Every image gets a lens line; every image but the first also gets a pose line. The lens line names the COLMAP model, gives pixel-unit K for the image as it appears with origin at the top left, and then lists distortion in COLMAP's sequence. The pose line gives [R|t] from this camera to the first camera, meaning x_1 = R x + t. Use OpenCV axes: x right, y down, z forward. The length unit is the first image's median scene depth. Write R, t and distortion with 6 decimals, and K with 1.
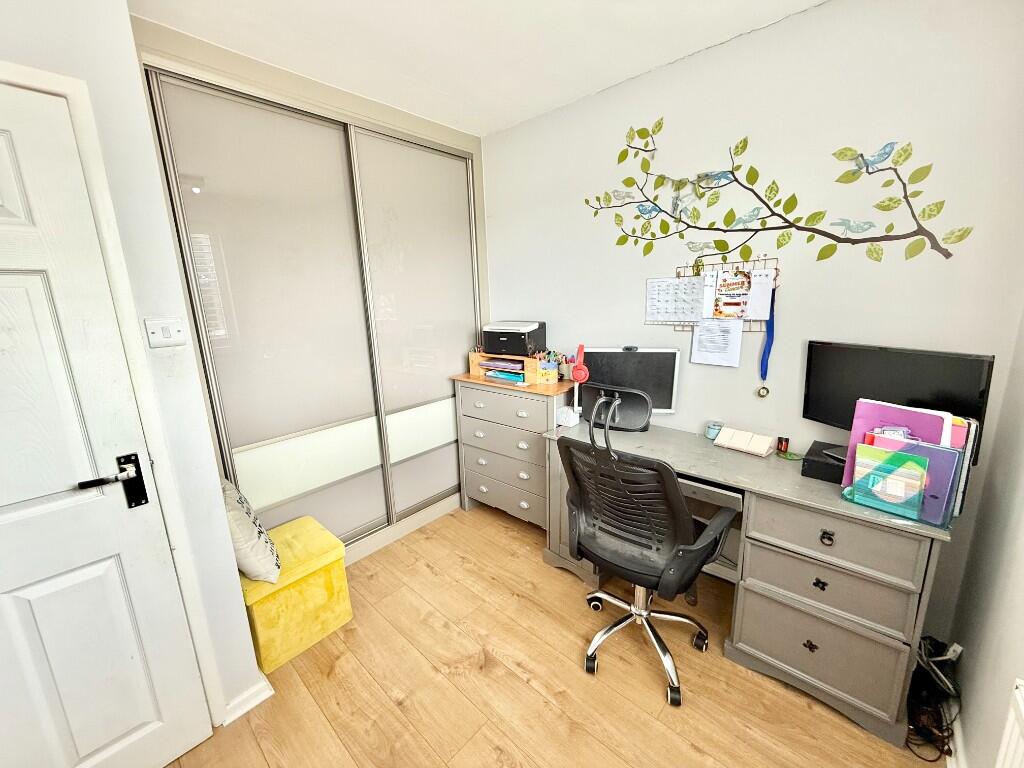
lens RADIAL K [[410.0, 0, 512.0], [0, 410.0, 384.0], [0, 0, 1]] dist [-0.003475, -0.000149]
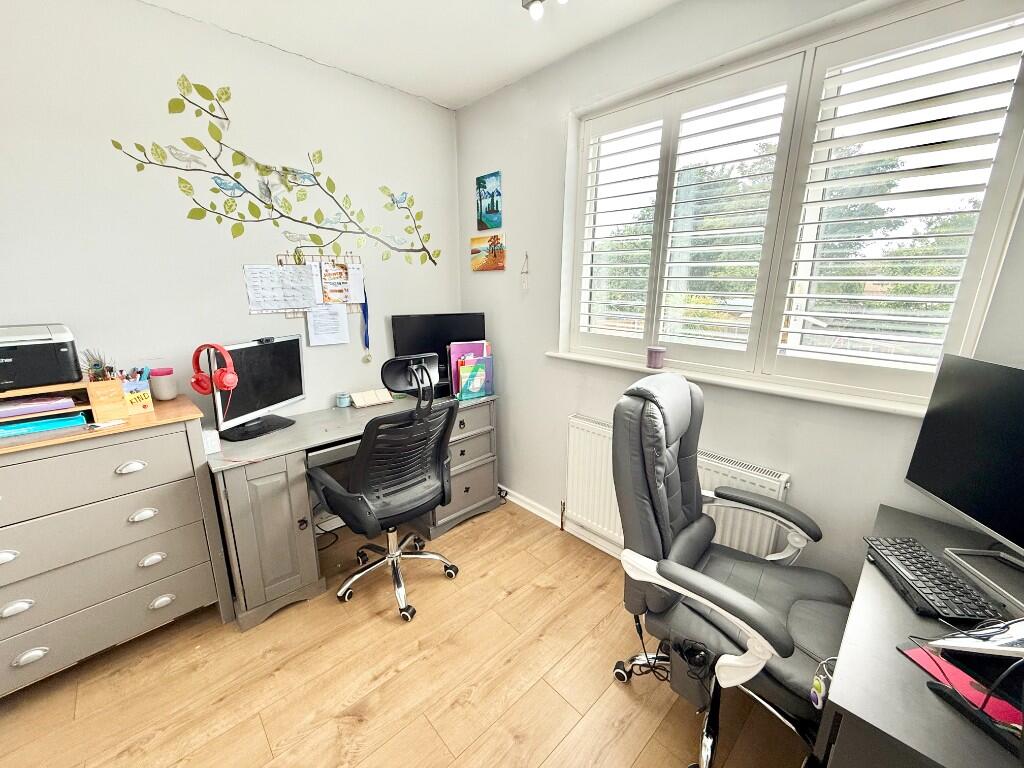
lens RADIAL K [[410.0, 0, 512.0], [0, 410.0, 384.0], [0, 0, 1]] dist [-0.003475, -0.000149]
pose [[0.067661, -0.216553, 0.973923, -0.656296], [0.207844, 0.957803, 0.198529, -0.067245], [-0.975819, 0.188992, 0.109815, 0.426854]]
